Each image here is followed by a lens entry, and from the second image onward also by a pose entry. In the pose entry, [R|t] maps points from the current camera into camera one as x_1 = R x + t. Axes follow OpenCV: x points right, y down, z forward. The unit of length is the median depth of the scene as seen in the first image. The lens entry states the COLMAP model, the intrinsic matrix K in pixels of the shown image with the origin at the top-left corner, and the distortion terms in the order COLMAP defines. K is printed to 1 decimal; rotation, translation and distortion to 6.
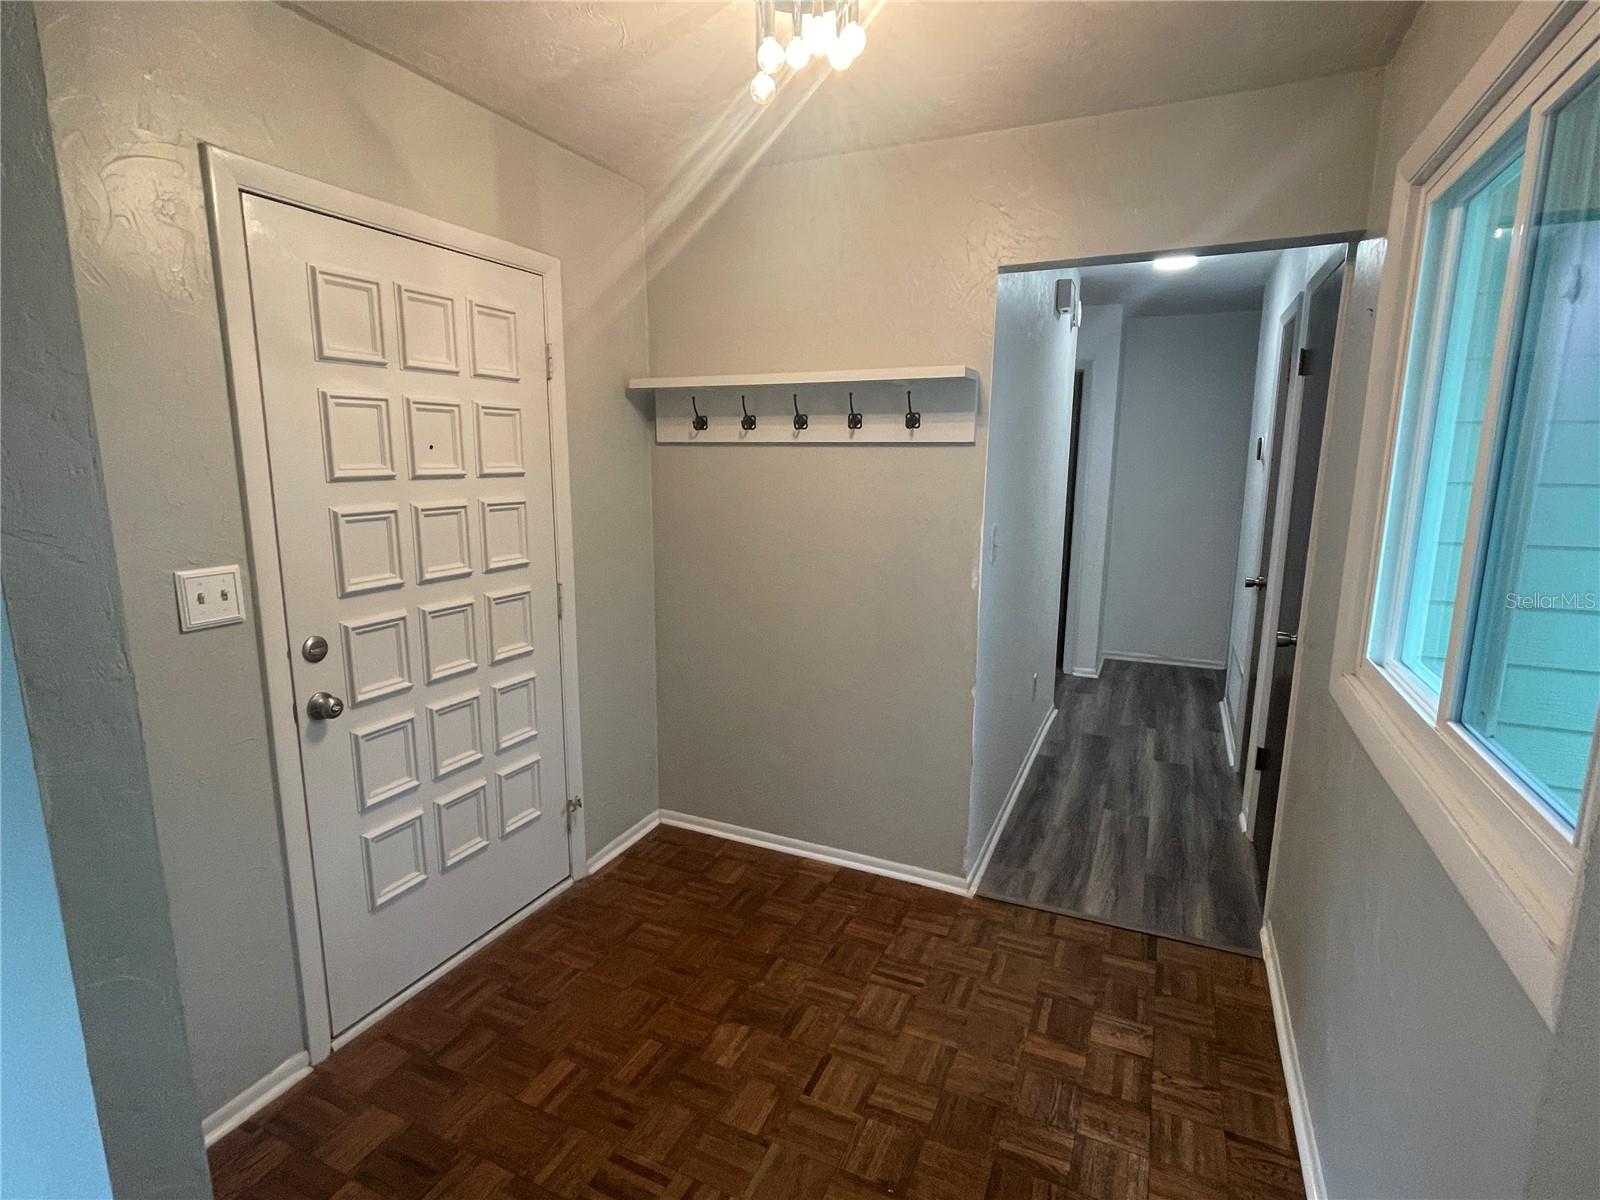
lens RADIAL K [[803.3, 0, 788.8], [0, 803.3, 597.8], [0, 0, 1]] dist [0.003264, -0.002963]
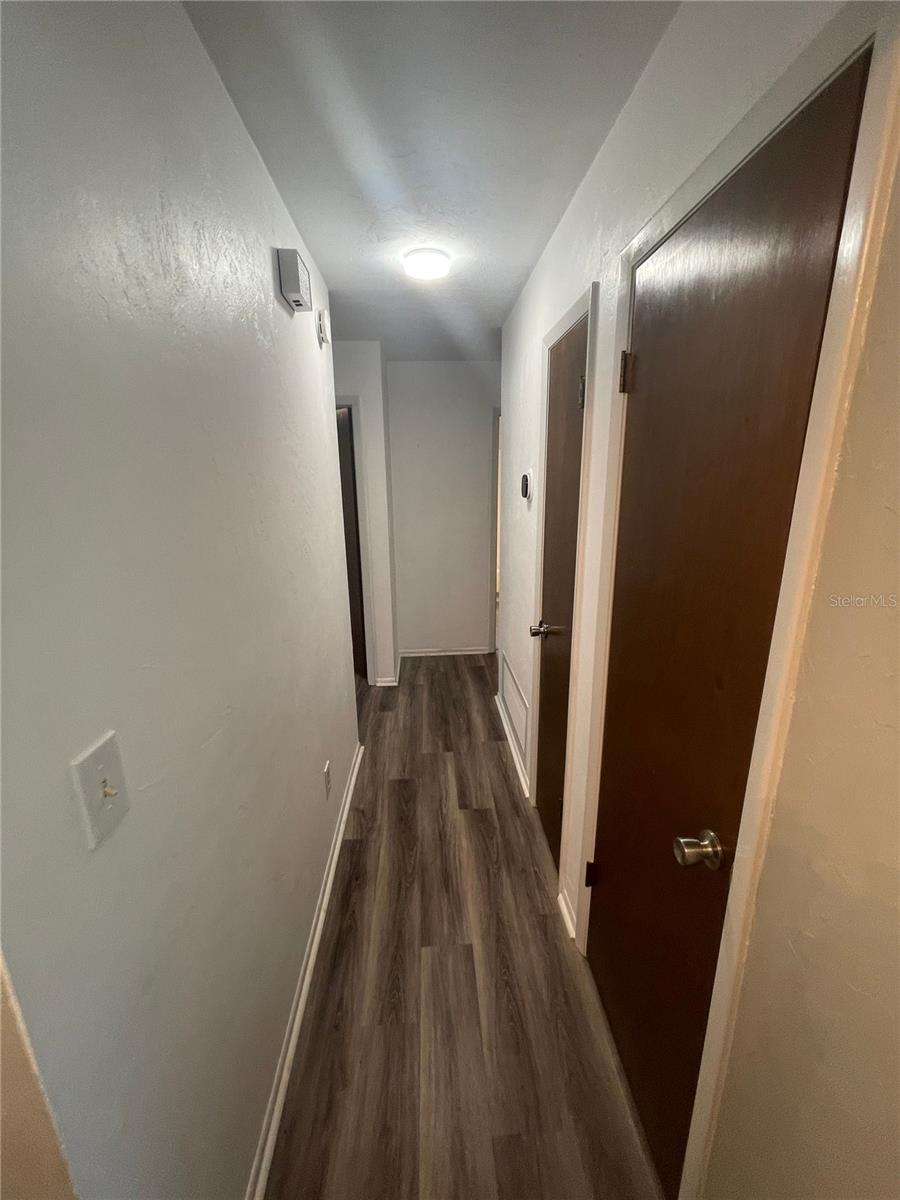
lens RADIAL K [[485.0, 0, 447.8], [0, 485.0, 597.2], [0, 0, 1]] dist [-0.001616, 0.000065]
pose [[0.883172, -0.133277, 0.449715, 0.187676], [0.102204, 0.990425, 0.092806, -0.097838], [-0.457778, -0.036001, 0.888337, 0.436886]]
